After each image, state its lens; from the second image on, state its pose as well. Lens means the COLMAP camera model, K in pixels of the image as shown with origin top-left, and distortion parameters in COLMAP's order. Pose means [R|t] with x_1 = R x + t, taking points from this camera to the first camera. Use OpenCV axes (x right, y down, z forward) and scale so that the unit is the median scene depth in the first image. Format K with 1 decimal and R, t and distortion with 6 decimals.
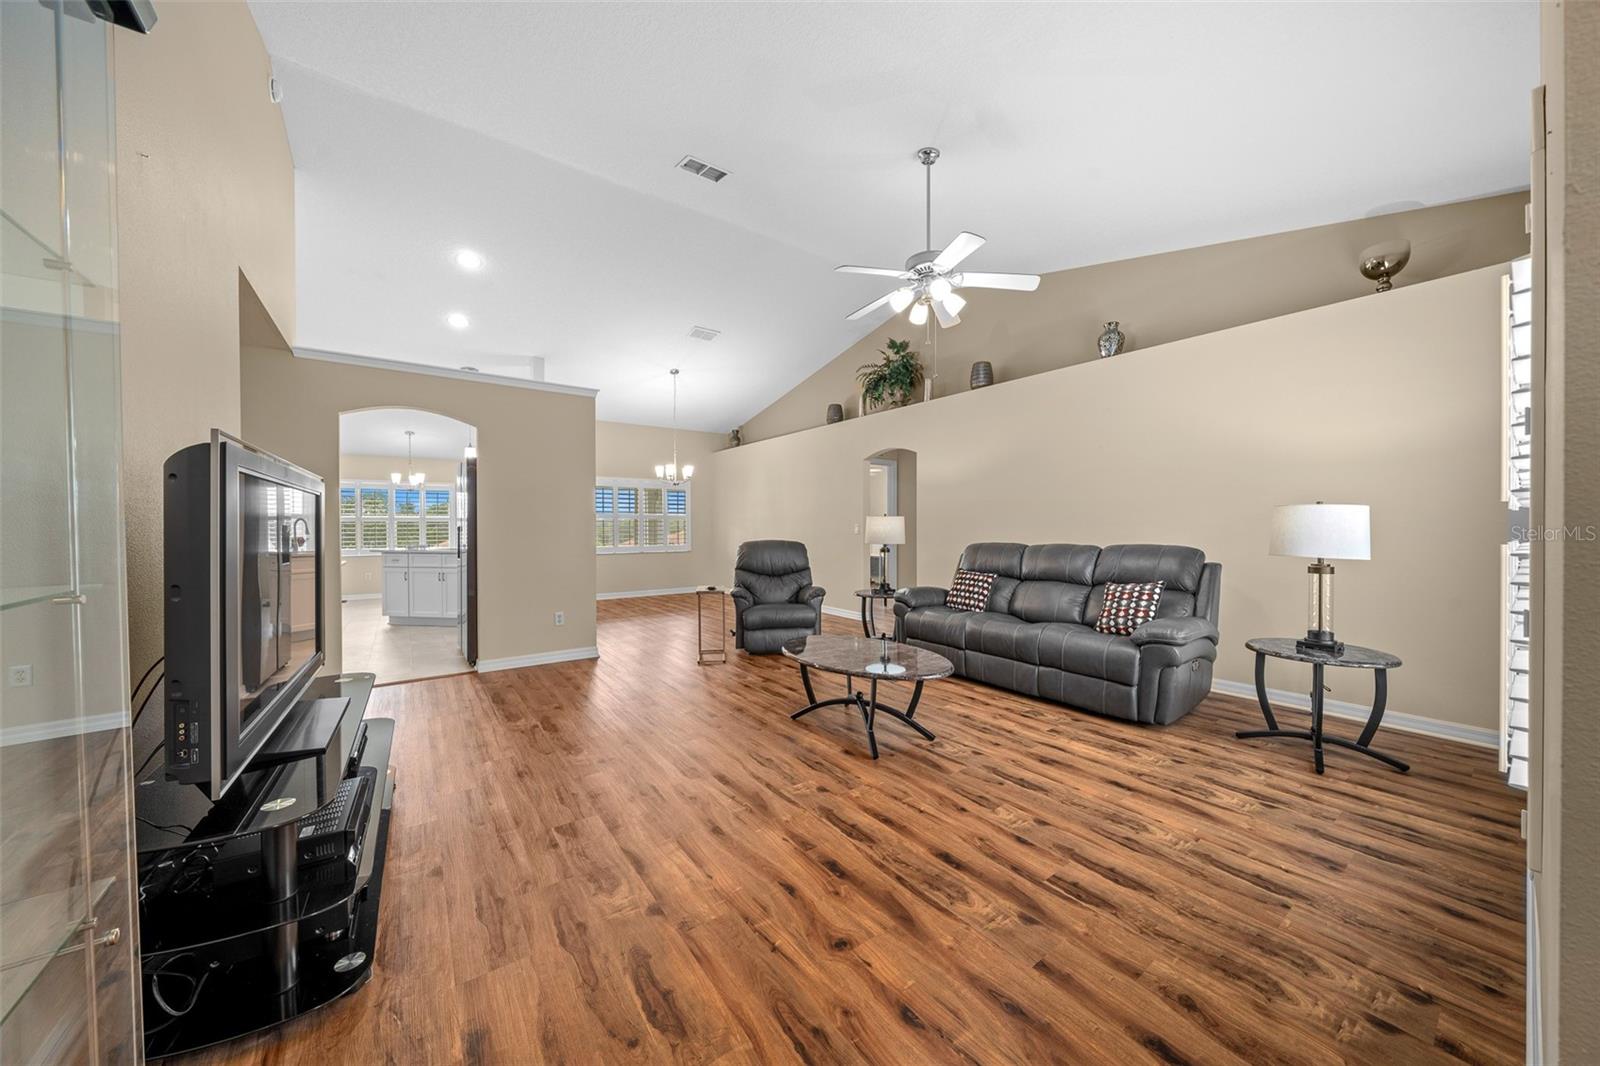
lens RADIAL K [[532.5, 0, 810.4], [0, 532.5, 532.8], [0, 0, 1]] dist [0.001450, 0.000005]
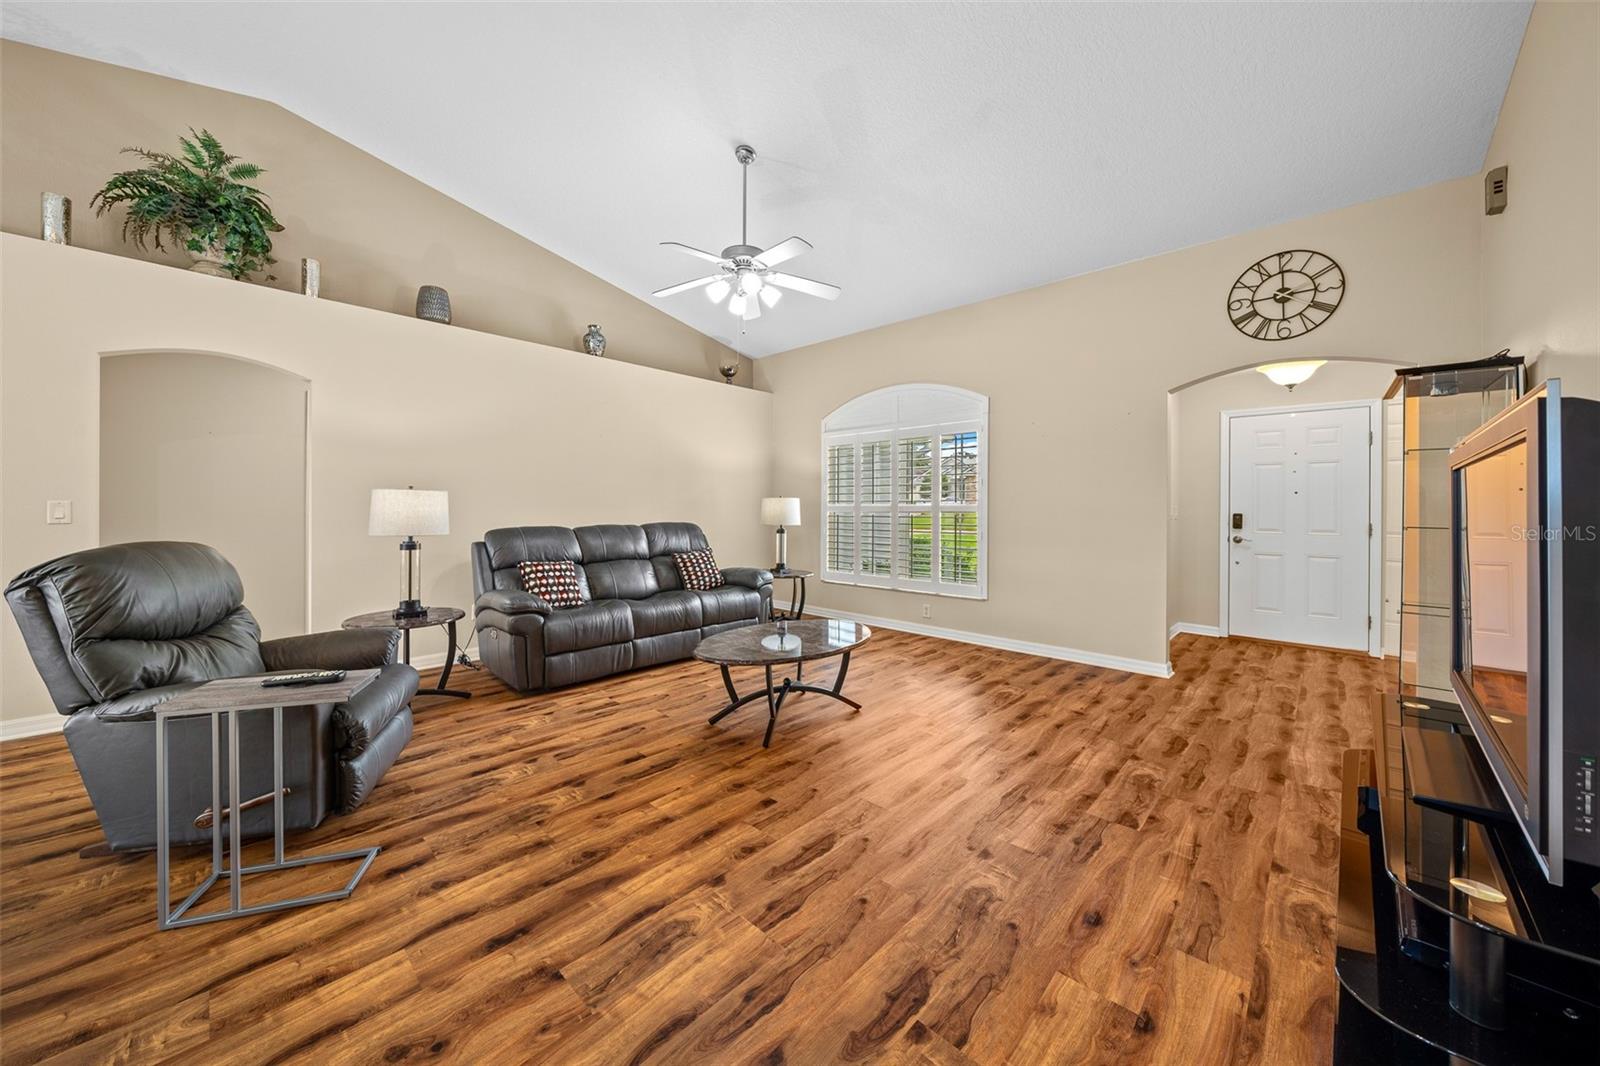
lens RADIAL K [[561.7, 0, 777.4], [0, 561.7, 509.9], [0, 0, 1]] dist [-0.007440, 0.000557]
pose [[-0.142342, 0.002695, 0.989814, -1.471244], [0.007934, 0.999967, -0.001582, 0.006587], [-0.989786, 0.007628, -0.142359, 1.910450]]
